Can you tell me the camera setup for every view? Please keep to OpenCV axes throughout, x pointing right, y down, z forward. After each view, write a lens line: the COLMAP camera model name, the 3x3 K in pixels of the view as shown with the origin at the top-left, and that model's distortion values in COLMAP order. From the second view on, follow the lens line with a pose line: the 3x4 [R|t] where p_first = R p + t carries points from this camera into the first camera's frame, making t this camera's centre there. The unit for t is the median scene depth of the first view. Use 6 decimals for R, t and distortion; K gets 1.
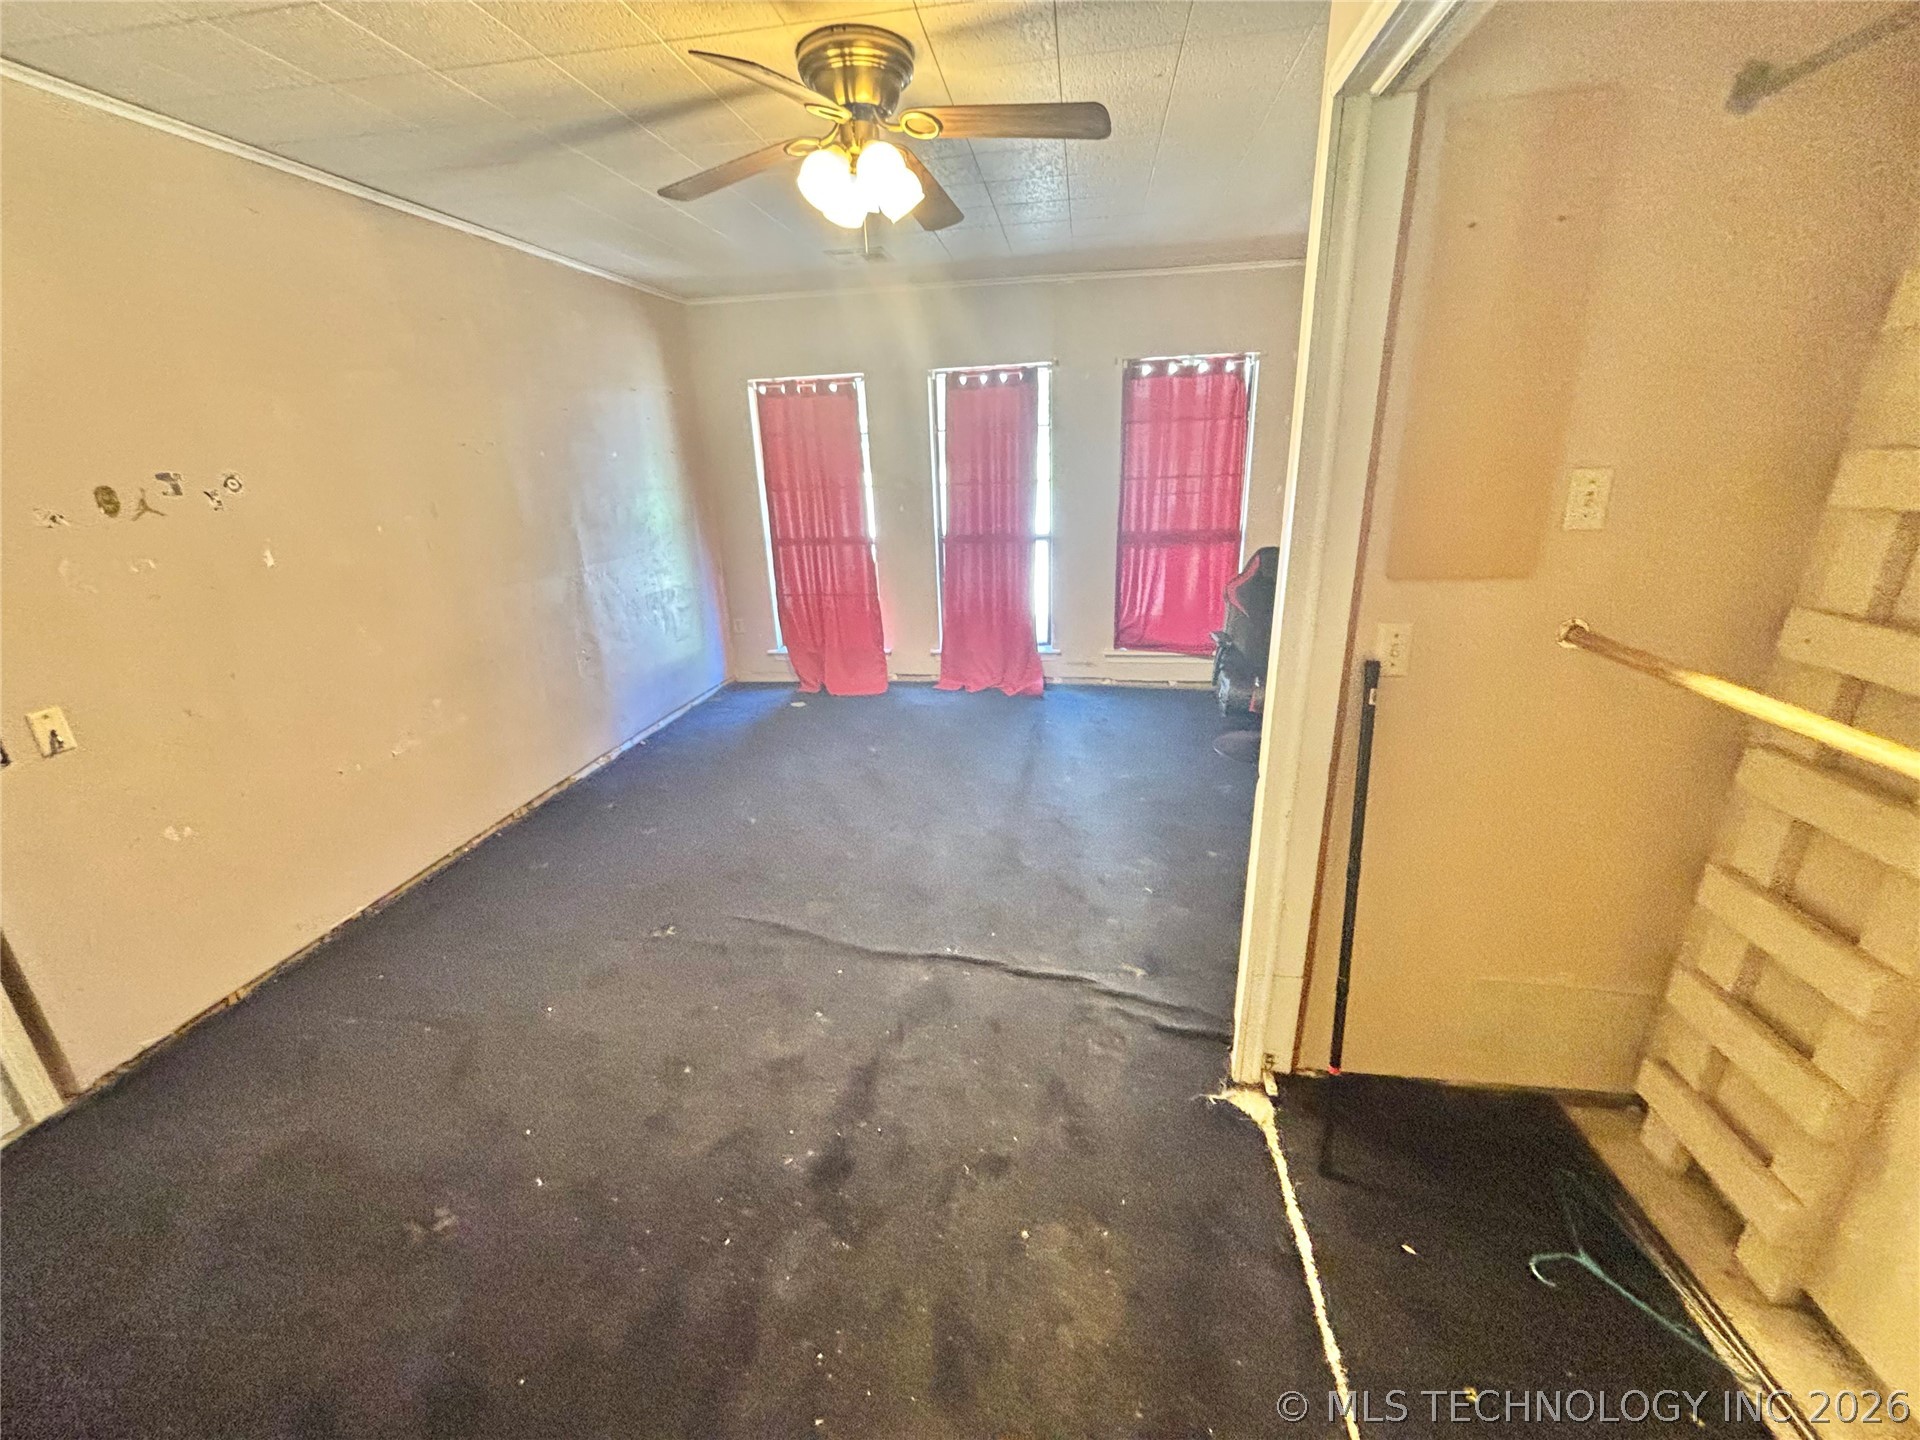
lens RADIAL K [[775.5, 0, 960.0], [0, 775.5, 720.0], [0, 0, 1]] dist [-0.001000, -0.000484]
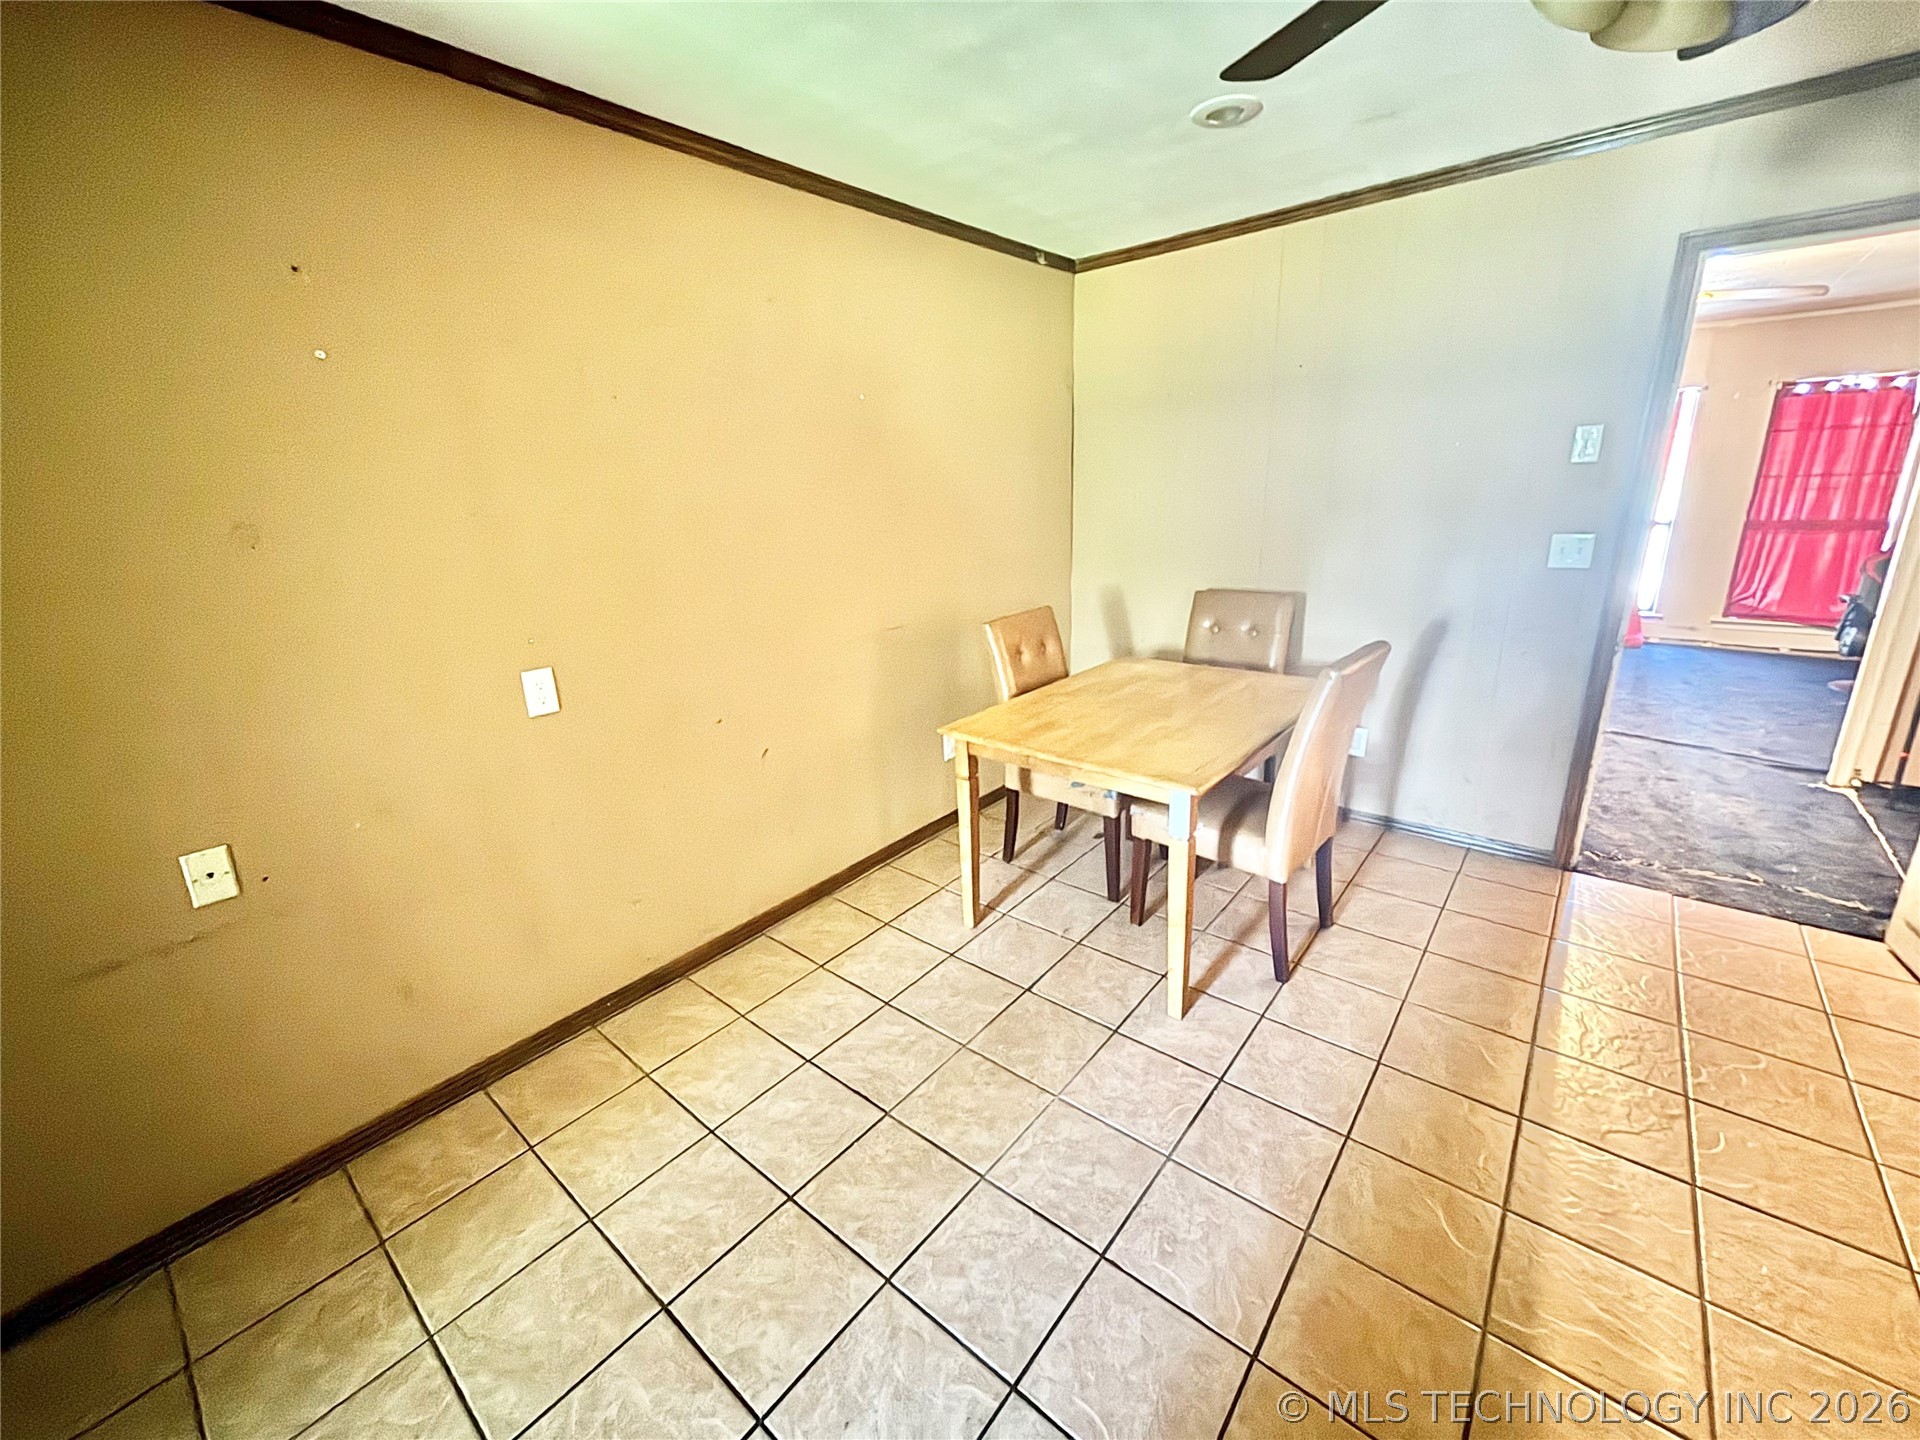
lens RADIAL K [[775.5, 0, 960.0], [0, 775.5, 720.0], [0, 0, 1]] dist [-0.001000, -0.000484]
pose [[0.860107, 0.145162, -0.489023, -0.229084], [-0.155739, 0.987611, 0.019245, 0.249216], [0.485758, 0.059608, 0.872058, -0.679558]]
